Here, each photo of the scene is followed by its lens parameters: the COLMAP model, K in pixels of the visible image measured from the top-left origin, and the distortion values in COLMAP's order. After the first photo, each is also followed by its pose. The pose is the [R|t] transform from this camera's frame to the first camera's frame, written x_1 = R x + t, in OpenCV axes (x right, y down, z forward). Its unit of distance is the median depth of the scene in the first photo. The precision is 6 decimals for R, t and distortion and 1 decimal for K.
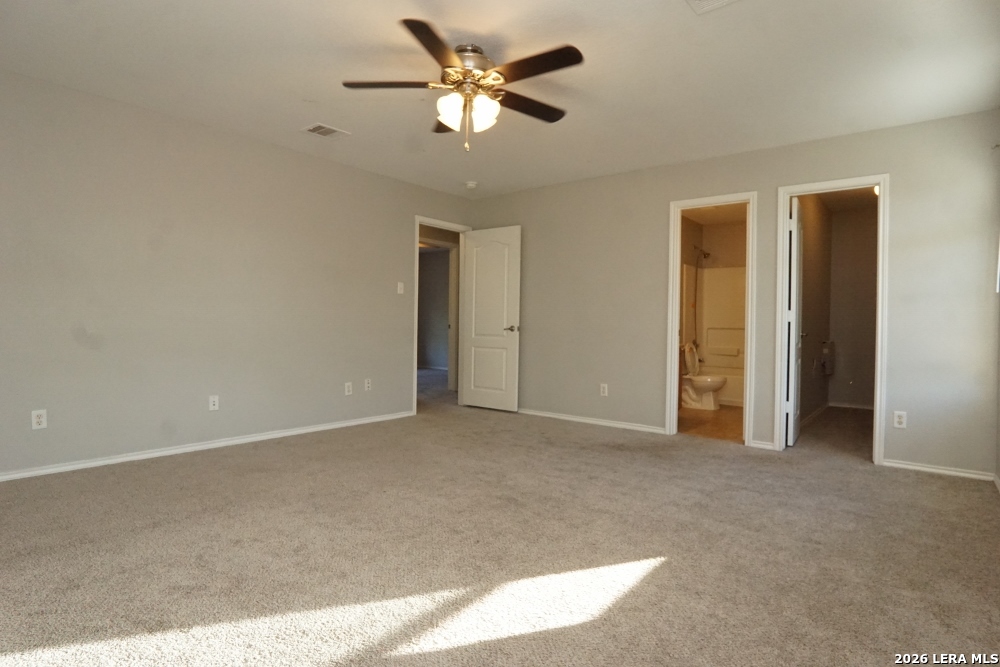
lens RADIAL K [[532.7, 0, 496.1], [0, 532.7, 325.4], [0, 0, 1]] dist [-0.033478, 0.008745]
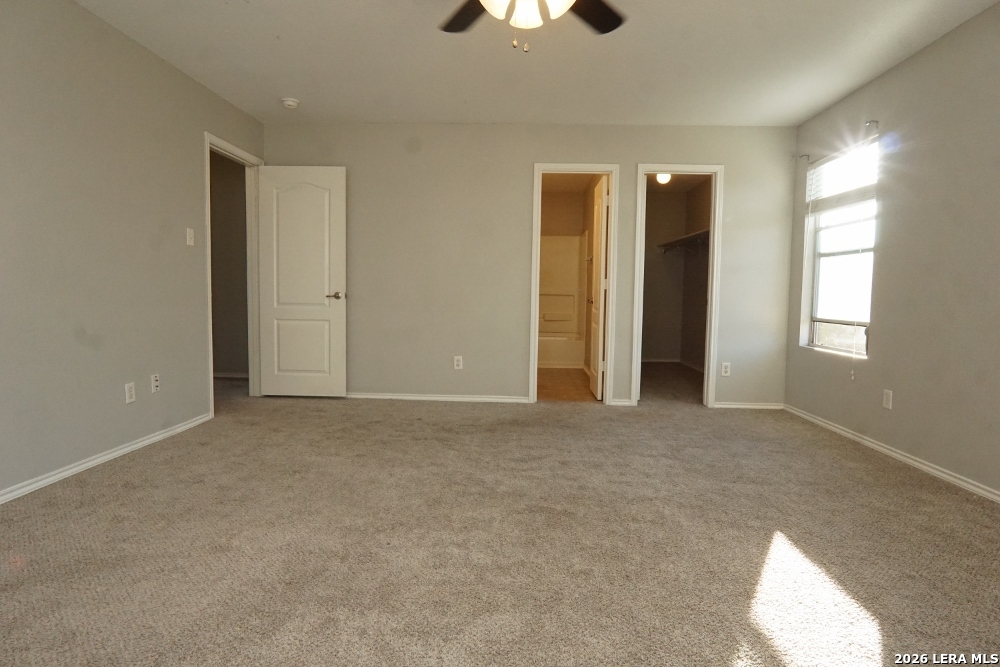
lens RADIAL K [[532.7, 0, 517.5], [0, 532.7, 326.7], [0, 0, 1]] dist [-0.033478, 0.008745]
pose [[0.800554, -0.038809, 0.598002, -0.284166], [-0.003357, 0.997595, 0.069236, -0.004214], [-0.599251, -0.057435, 0.798498, 0.233270]]
